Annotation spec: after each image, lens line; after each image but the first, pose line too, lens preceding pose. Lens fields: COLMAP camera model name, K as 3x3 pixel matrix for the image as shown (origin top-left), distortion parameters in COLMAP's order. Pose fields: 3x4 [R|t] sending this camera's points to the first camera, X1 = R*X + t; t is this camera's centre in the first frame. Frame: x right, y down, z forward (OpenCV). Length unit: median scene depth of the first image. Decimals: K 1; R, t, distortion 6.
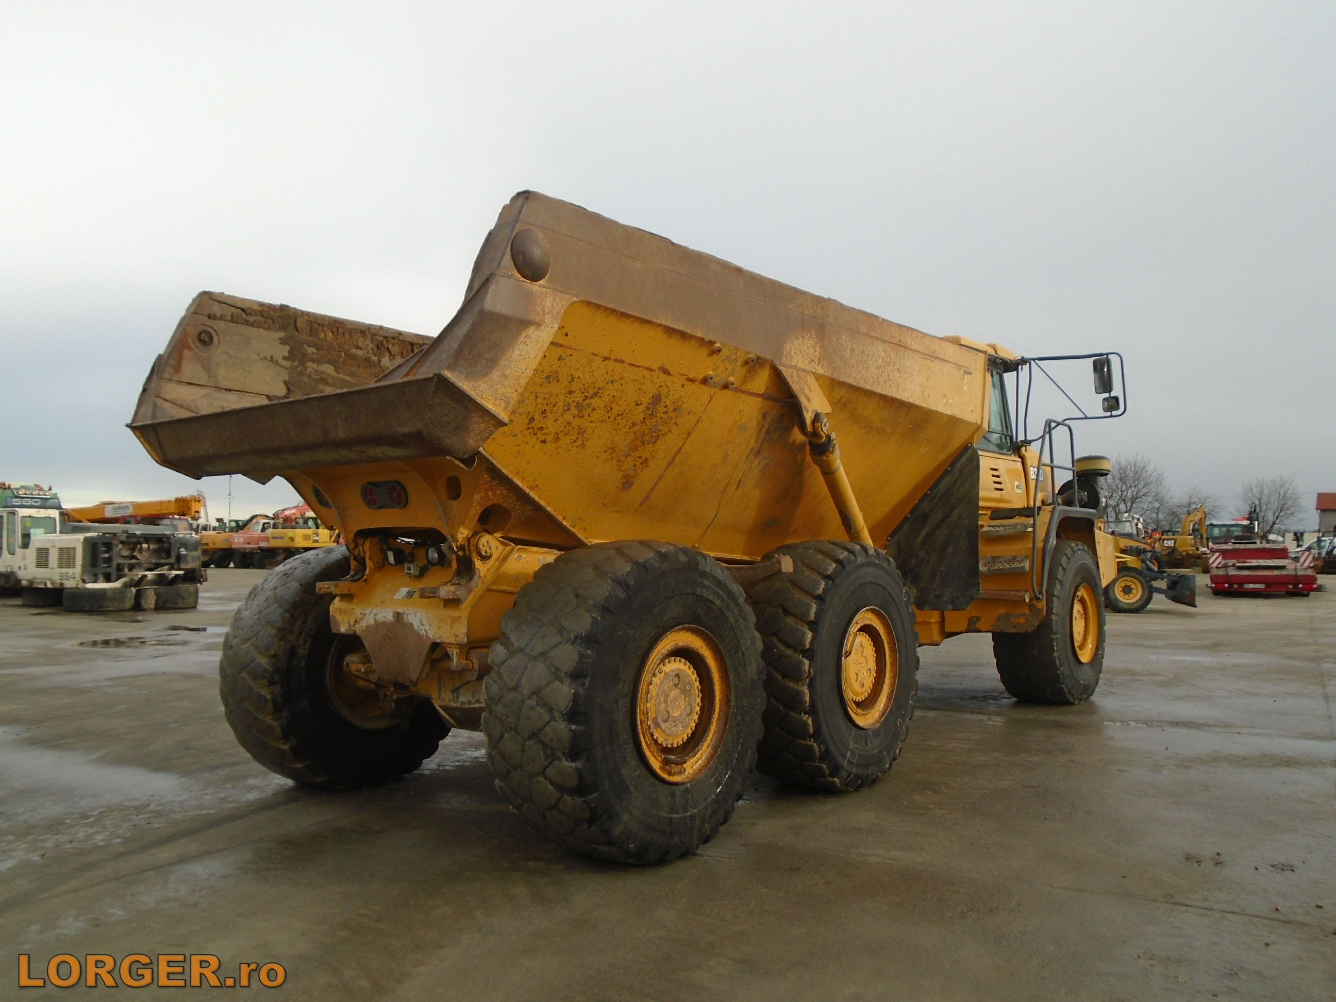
lens RADIAL K [[1025.6, 0, 665.6], [0, 1025.6, 496.1], [0, 0, 1]] dist [0.000859, -0.002378]
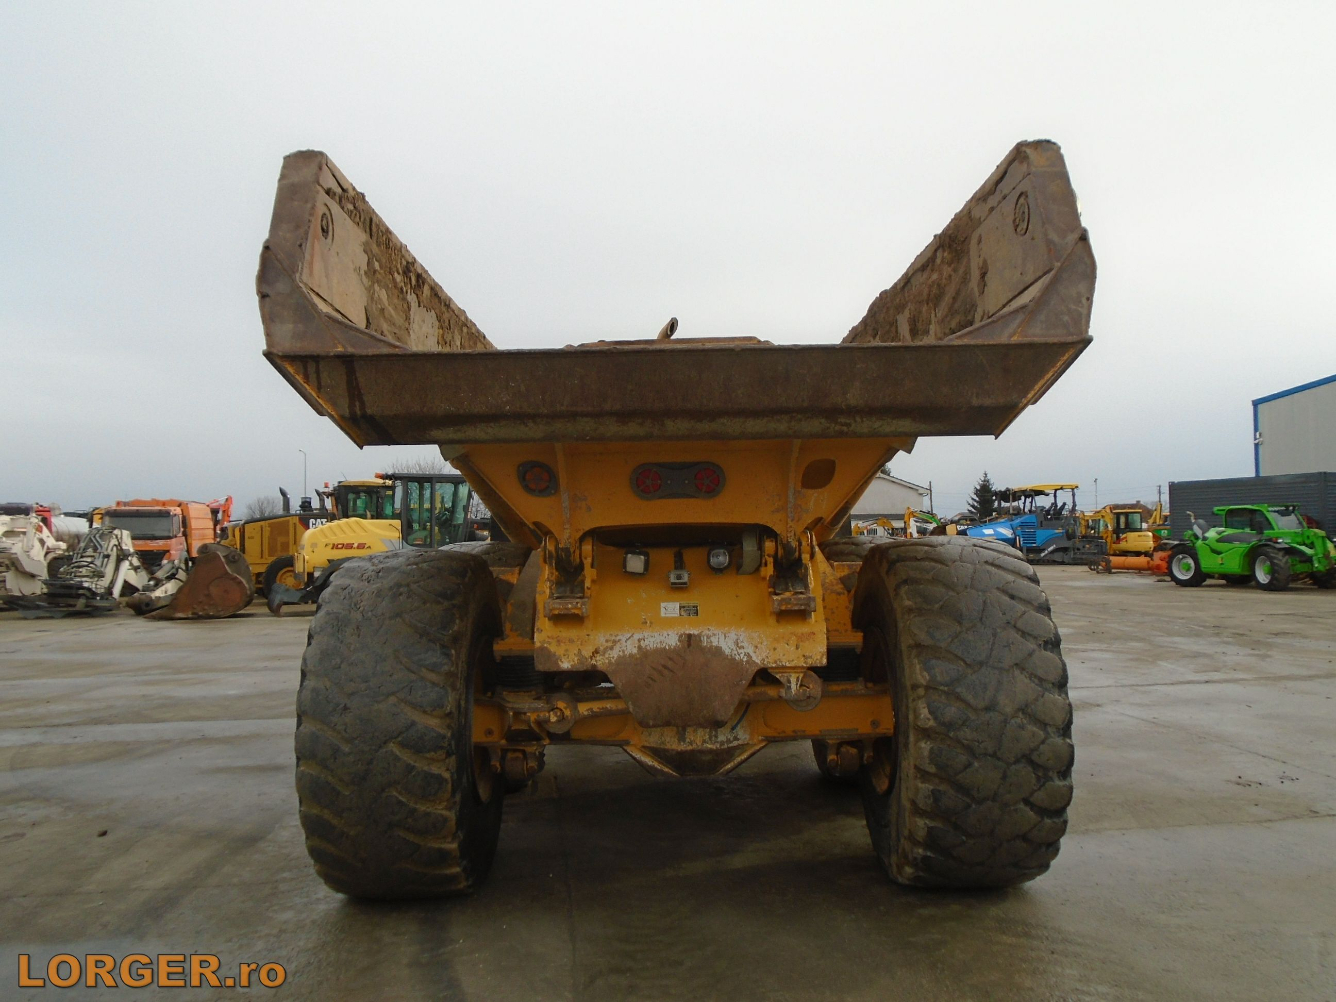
lens RADIAL K [[1025.6, 0, 666.7], [0, 1025.6, 506.9], [0, 0, 1]] dist [0.000859, -0.002378]
pose [[0.774270, 0.011622, 0.632749, -0.767381], [-0.016787, 0.999857, 0.002178, 0.016970], [-0.632633, -0.012308, 0.774354, 0.424205]]
